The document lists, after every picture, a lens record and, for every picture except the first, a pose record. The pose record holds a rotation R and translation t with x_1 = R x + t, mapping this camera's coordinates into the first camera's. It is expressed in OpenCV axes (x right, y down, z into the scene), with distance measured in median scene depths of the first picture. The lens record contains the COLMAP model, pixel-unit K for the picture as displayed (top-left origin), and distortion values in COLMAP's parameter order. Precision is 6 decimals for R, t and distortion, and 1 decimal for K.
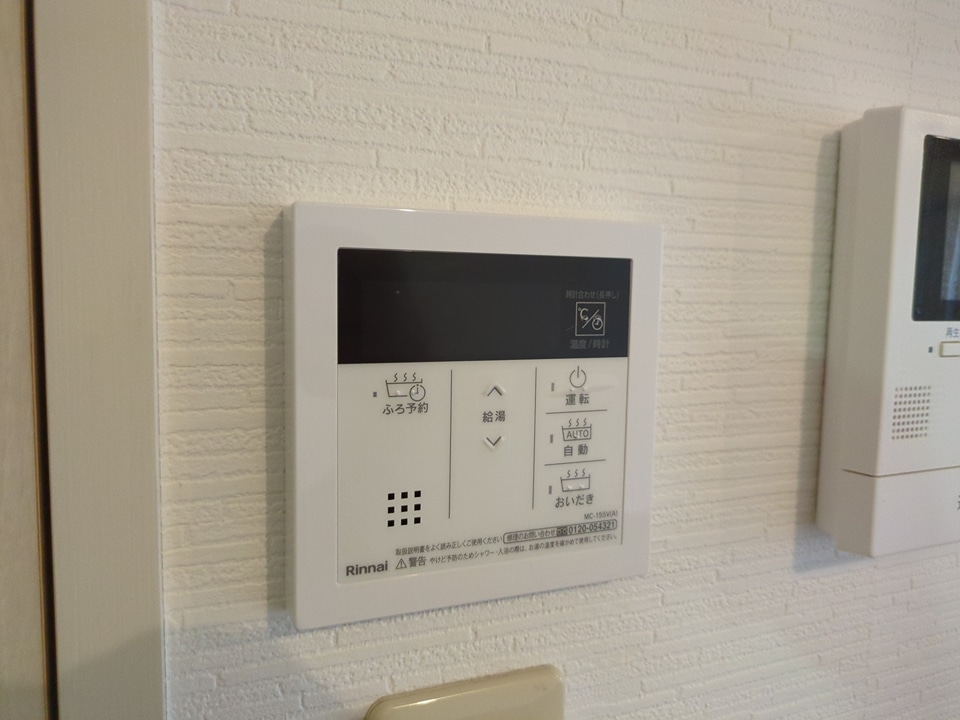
lens RADIAL K [[713.9, 0, 480.0], [0, 713.9, 360.0], [0, 0, 1]] dist [0.014682, -0.003531]
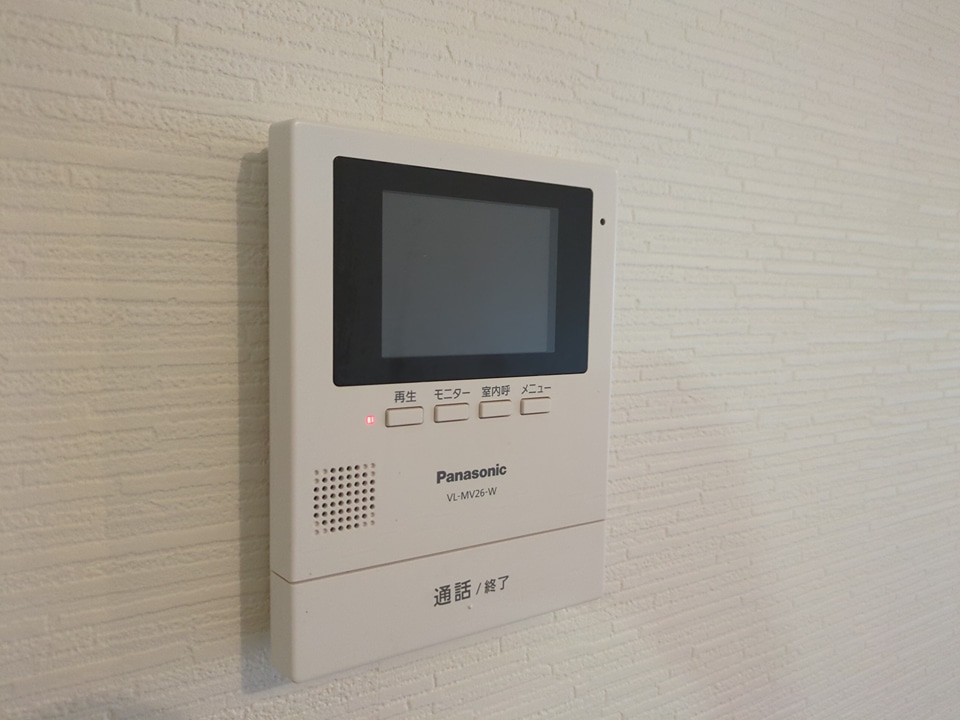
lens RADIAL K [[713.9, 0, 480.0], [0, 713.9, 360.0], [0, 0, 1]] dist [0.014682, -0.003531]
pose [[0.990499, -0.017057, 0.136457, 0.645109], [0.017395, 0.999848, -0.001286, -0.079687], [-0.136414, 0.003647, 0.990645, 0.176856]]
